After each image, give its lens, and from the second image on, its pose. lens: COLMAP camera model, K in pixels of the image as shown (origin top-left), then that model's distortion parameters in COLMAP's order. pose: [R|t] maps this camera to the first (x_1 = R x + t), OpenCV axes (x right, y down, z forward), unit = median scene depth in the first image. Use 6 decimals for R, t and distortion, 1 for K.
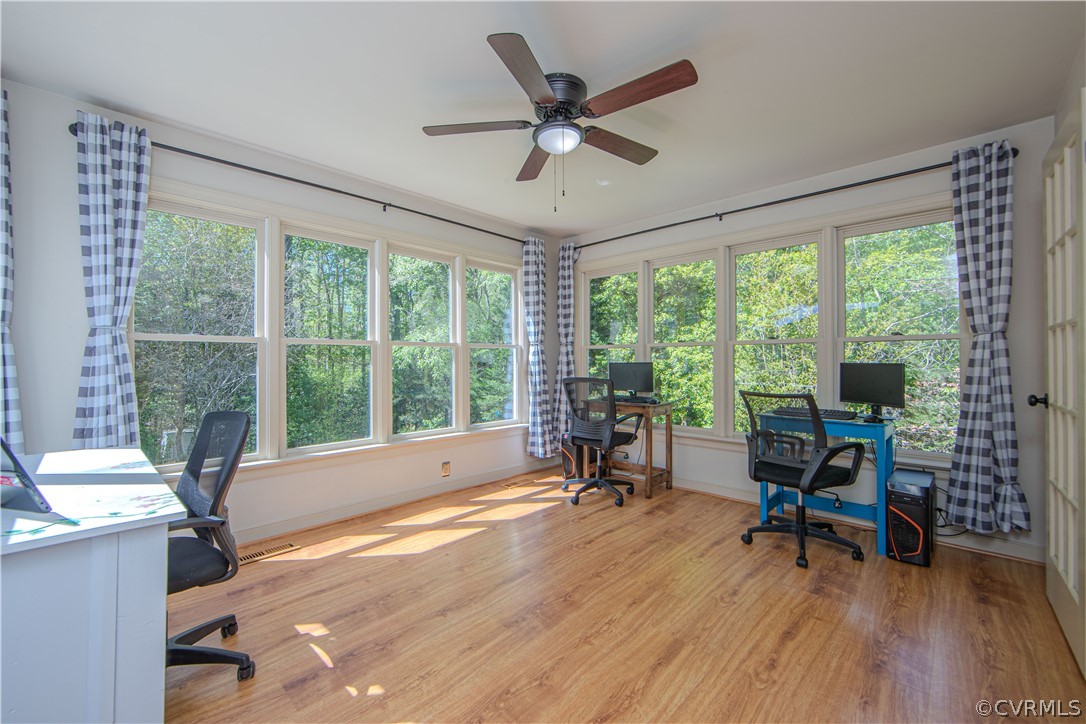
lens RADIAL K [[431.4, 0, 527.0], [0, 431.4, 360.5], [0, 0, 1]] dist [-0.009081, -0.000222]
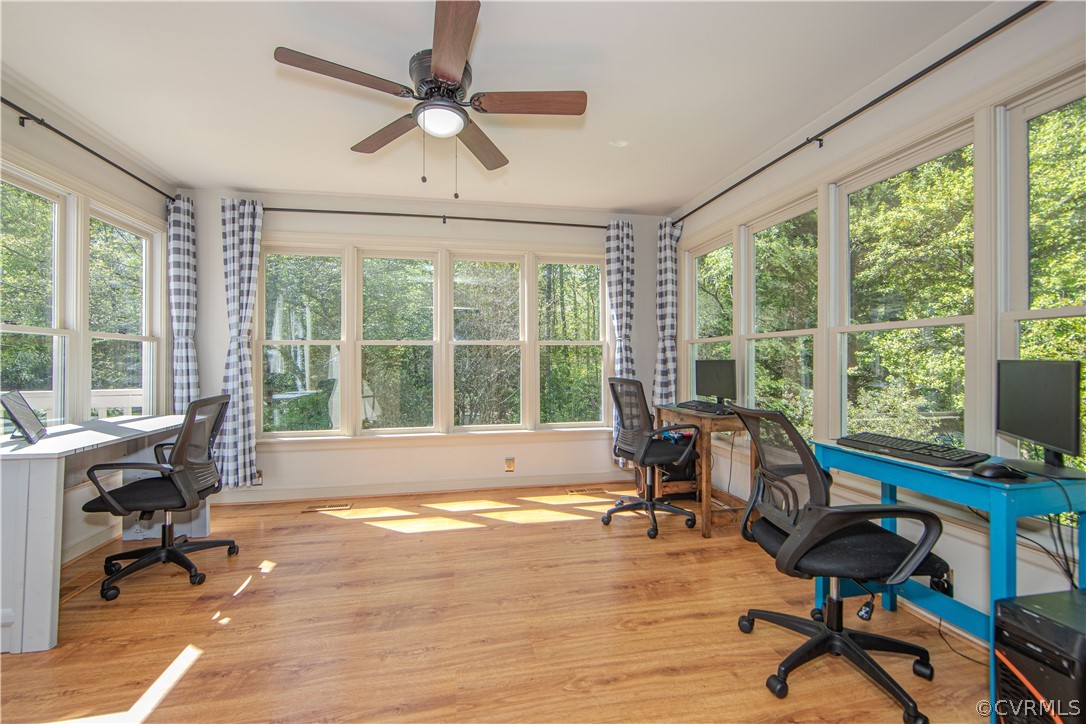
lens RADIAL K [[431.4, 0, 541.9], [0, 431.4, 362.9], [0, 0, 1]] dist [-0.009081, -0.000222]
pose [[0.828692, 0.003147, -0.559696, 0.475533], [0.002716, 0.999950, 0.009645, 0.001350], [0.559698, -0.009513, 0.828642, 0.209197]]
